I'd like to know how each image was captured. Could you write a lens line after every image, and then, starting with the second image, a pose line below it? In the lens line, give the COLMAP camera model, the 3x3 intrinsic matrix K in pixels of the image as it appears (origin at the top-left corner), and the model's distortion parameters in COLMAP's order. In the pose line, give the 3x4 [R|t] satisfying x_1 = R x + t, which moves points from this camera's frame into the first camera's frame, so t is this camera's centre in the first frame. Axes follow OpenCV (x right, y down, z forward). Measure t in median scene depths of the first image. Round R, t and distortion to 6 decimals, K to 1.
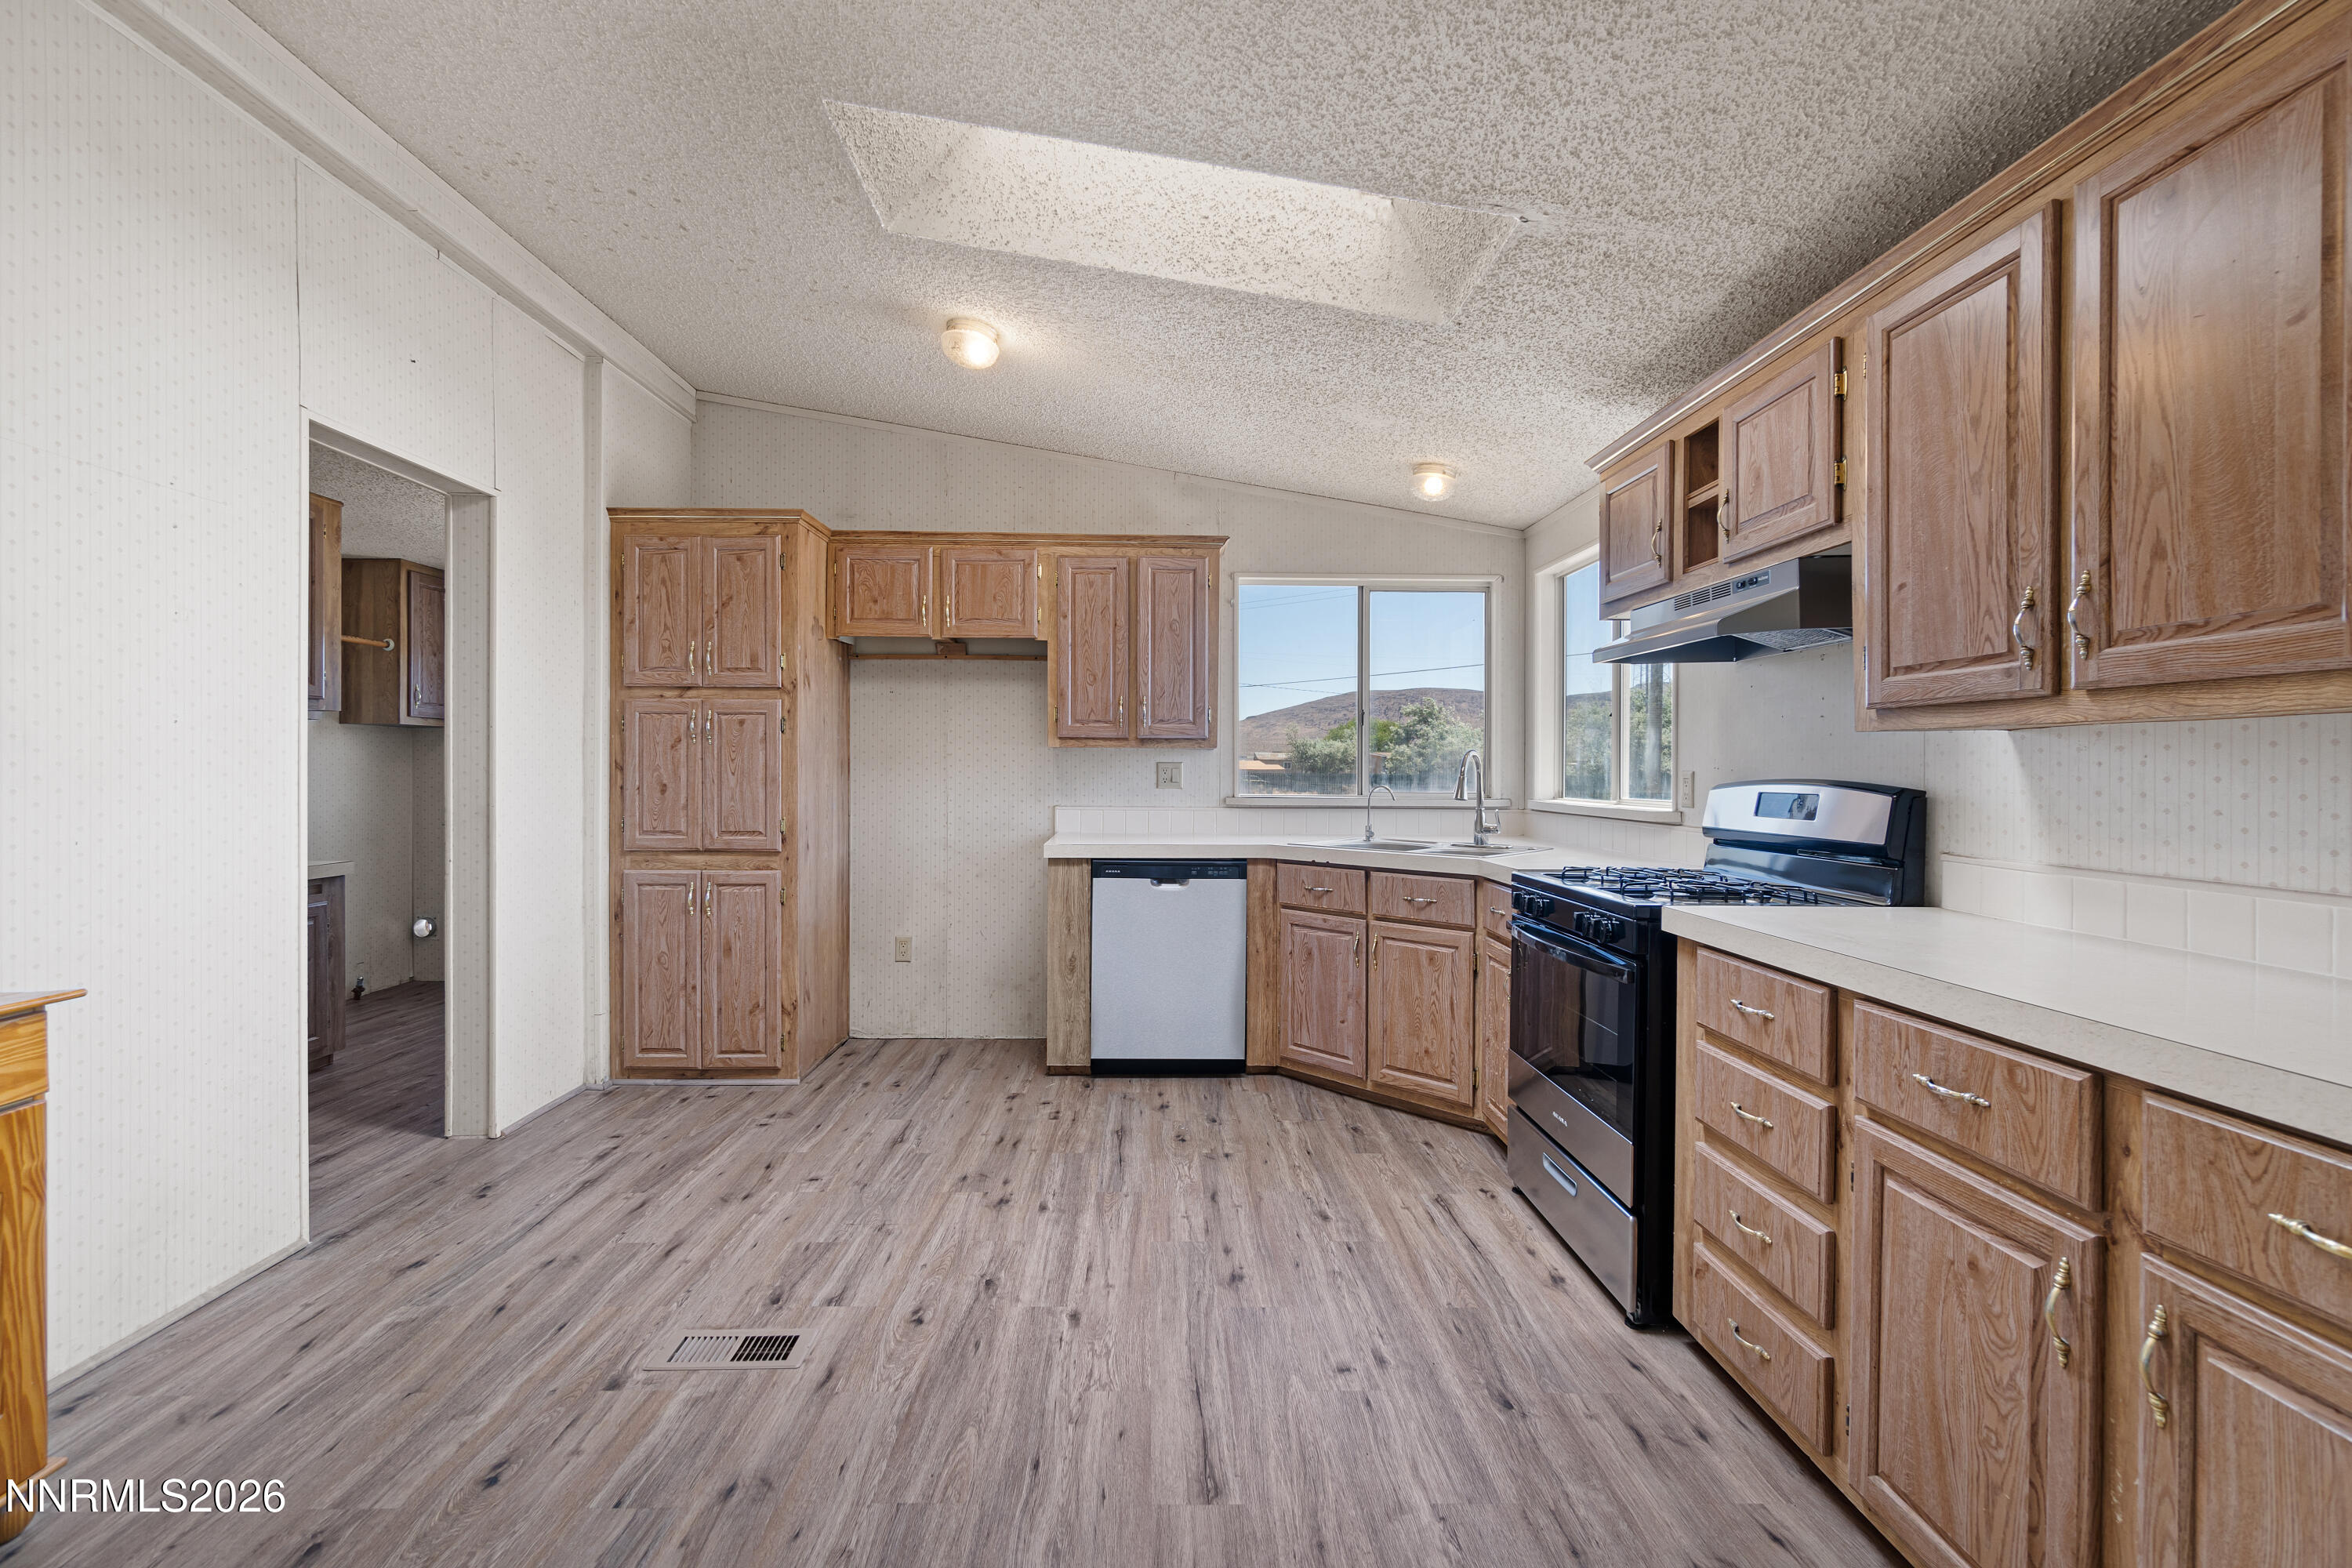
lens RADIAL K [[1004.7, 0, 1168.7], [0, 1004.7, 766.5], [0, 0, 1]] dist [-0.003553, 0.001348]
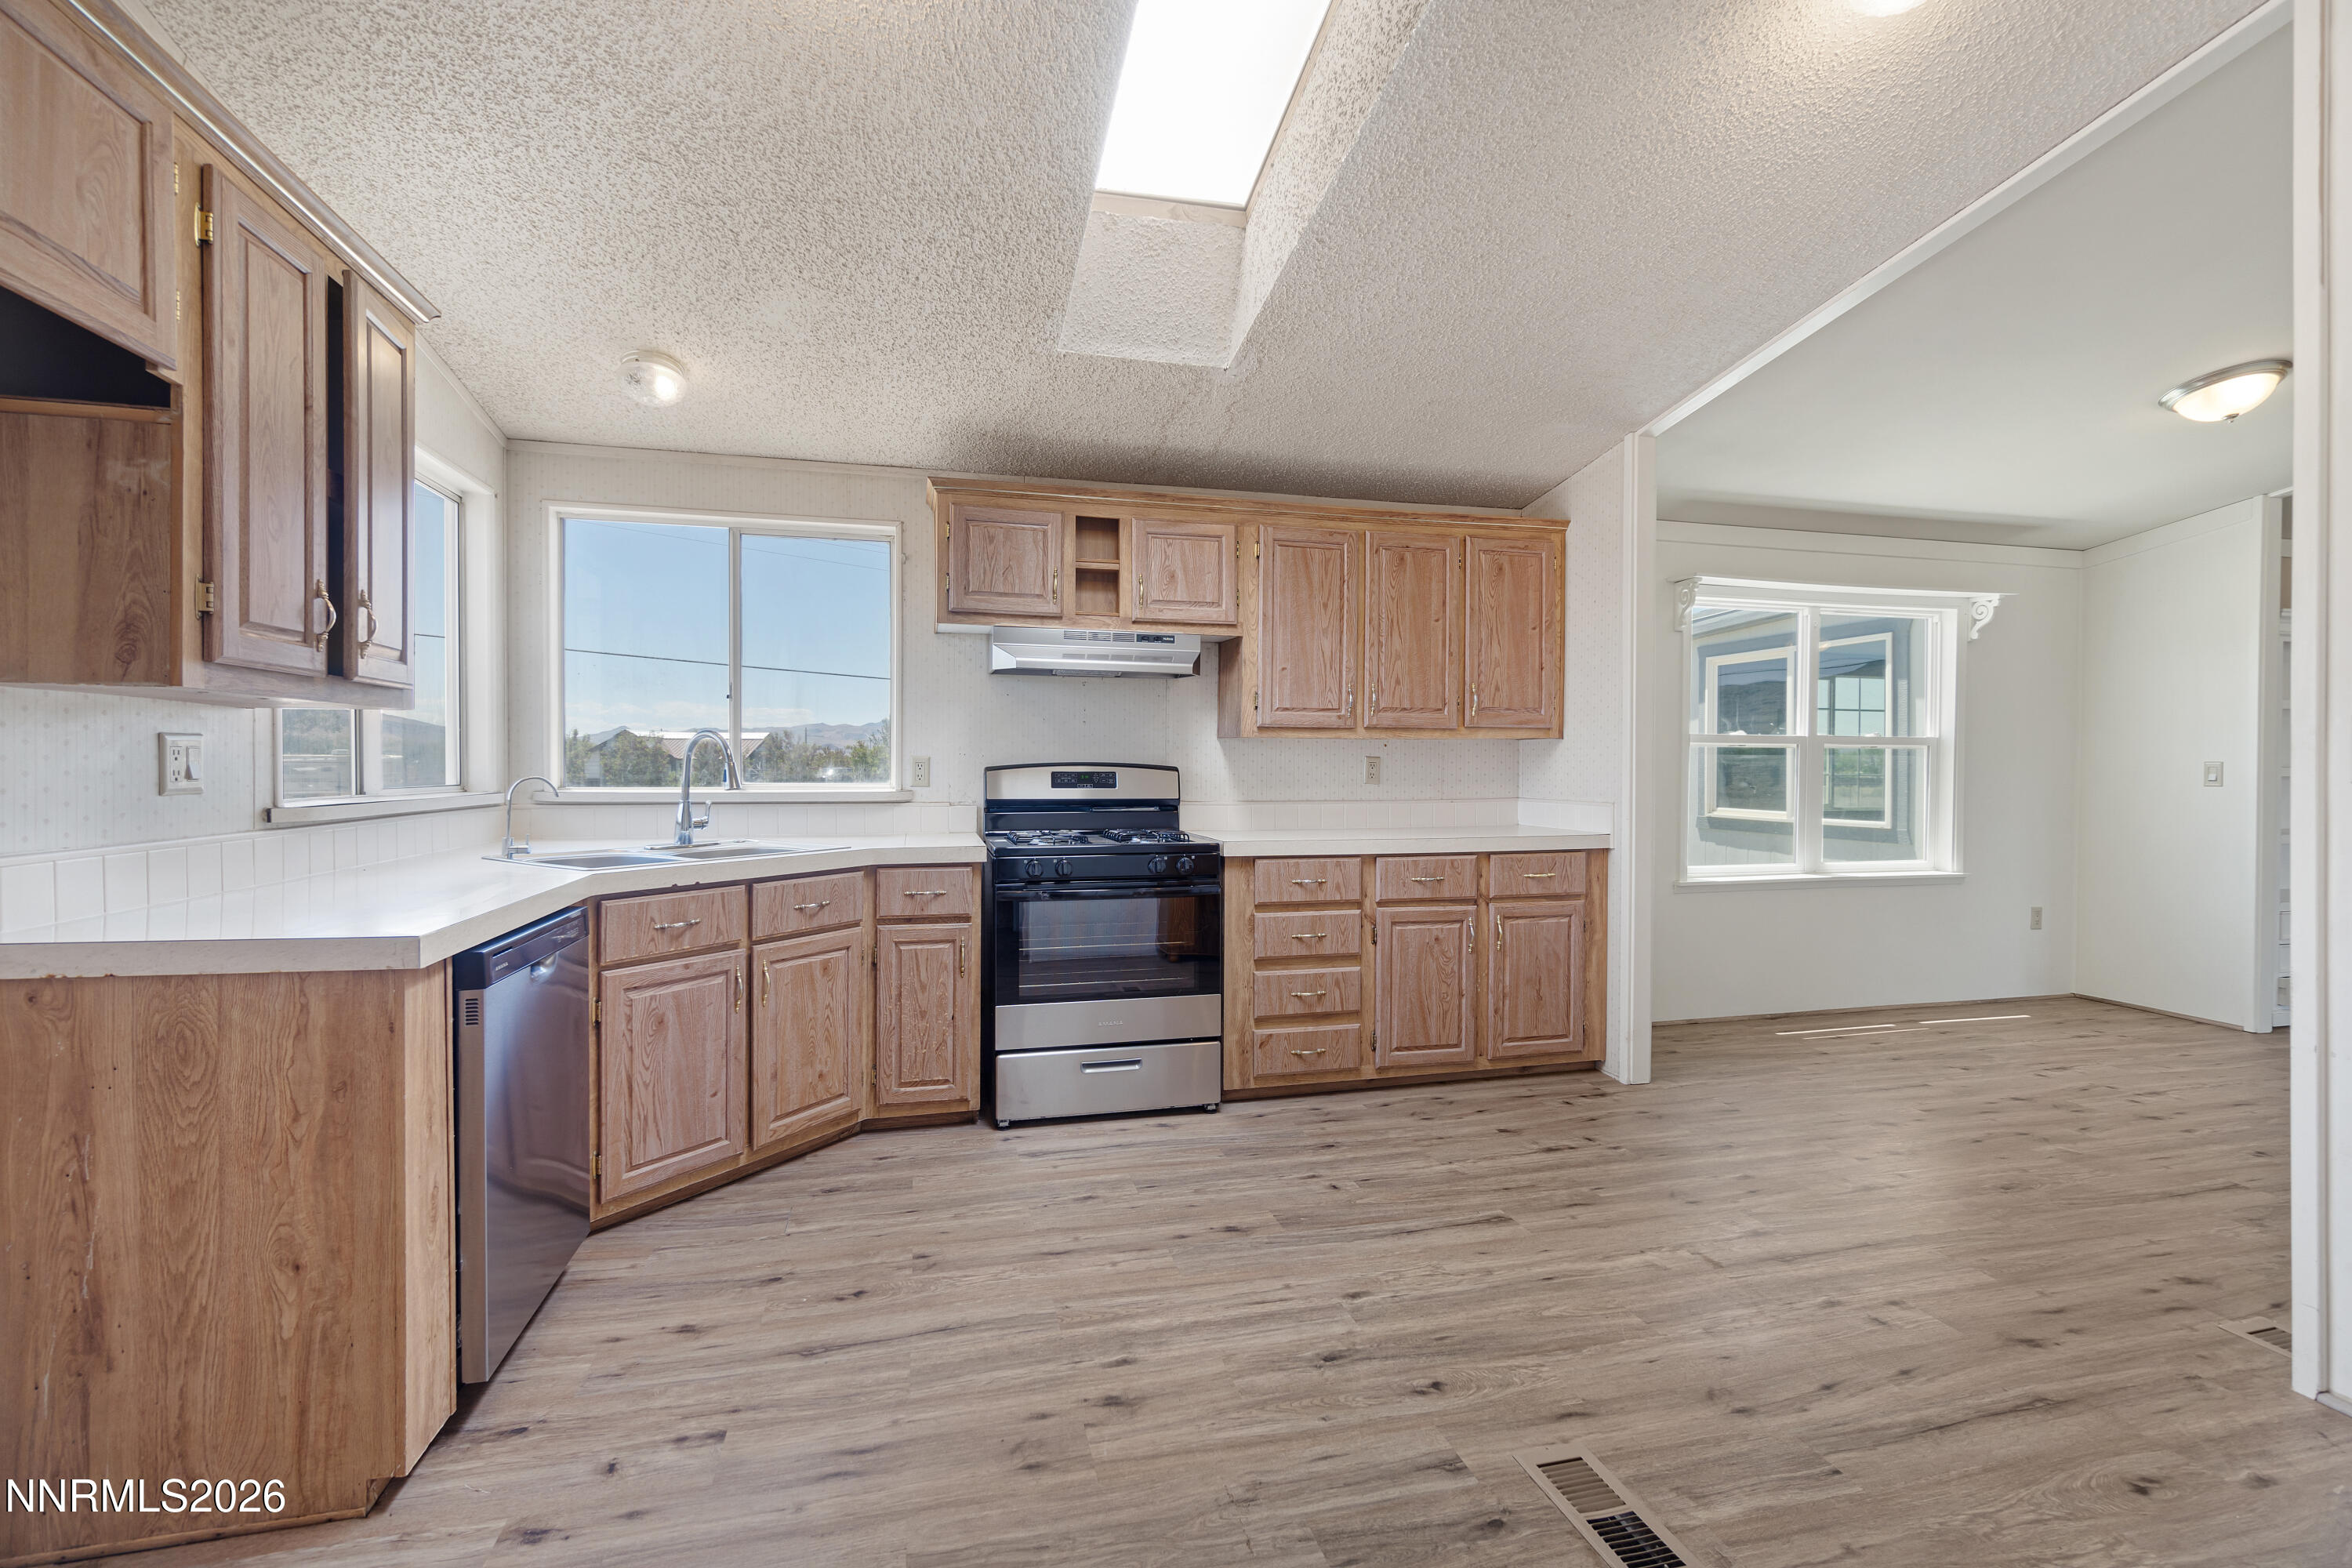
lens RADIAL K [[1004.7, 0, 1158.6], [0, 1004.7, 773.6], [0, 0, 1]] dist [-0.003553, 0.001348]
pose [[-0.211827, -0.016523, 0.977167, -0.648603], [-0.008232, 0.999852, 0.015122, 0.004070], [-0.977272, -0.004841, -0.211932, 0.883715]]
